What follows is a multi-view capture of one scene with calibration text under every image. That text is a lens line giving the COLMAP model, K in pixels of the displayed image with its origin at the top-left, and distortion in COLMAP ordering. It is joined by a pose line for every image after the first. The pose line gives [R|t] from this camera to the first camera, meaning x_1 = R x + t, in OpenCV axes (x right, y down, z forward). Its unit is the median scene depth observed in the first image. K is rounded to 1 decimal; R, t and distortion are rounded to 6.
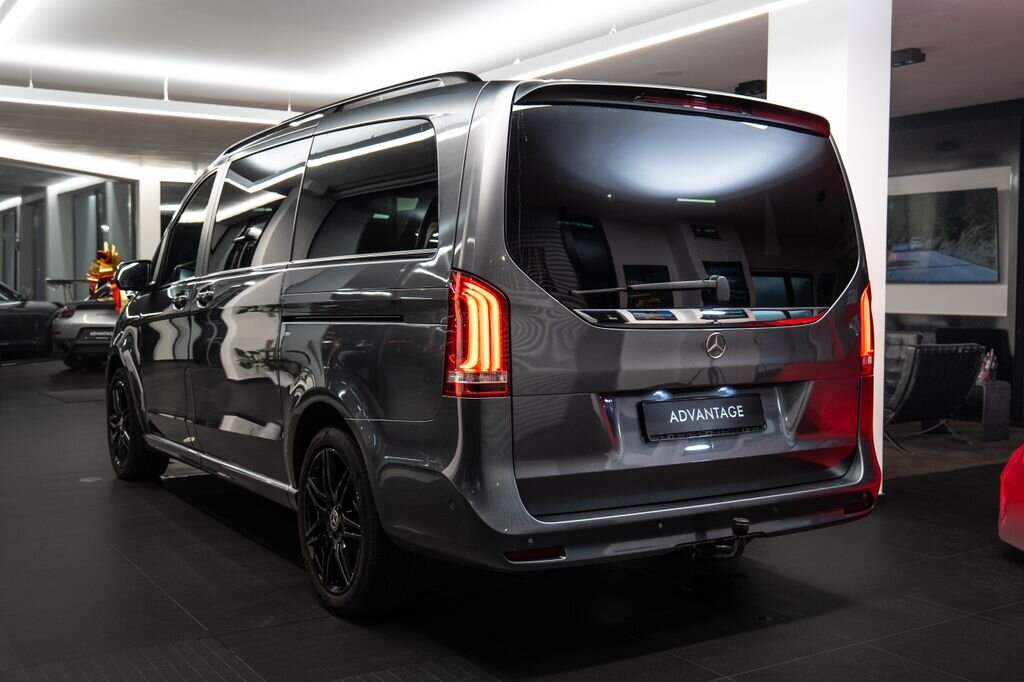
lens RADIAL K [[1022.7, 0, 512.0], [0, 1022.7, 341.0], [0, 0, 1]] dist [0.005981, 0.002420]
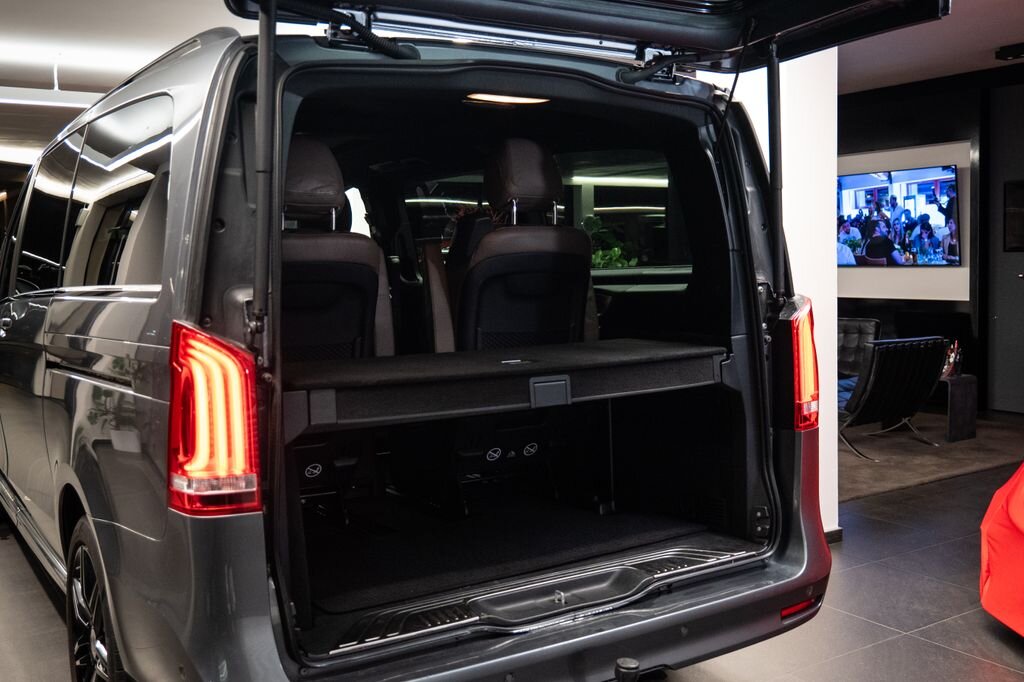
lens RADIAL K [[967.1, 0, 512.0], [0, 967.1, 341.0], [0, 0, 1]] dist [0.005129, 0.012973]
pose [[0.999512, -0.026362, 0.016758, 0.058836], [0.025951, 0.999368, 0.024276, -0.025916], [-0.017388, -0.023829, 0.999565, 0.147274]]
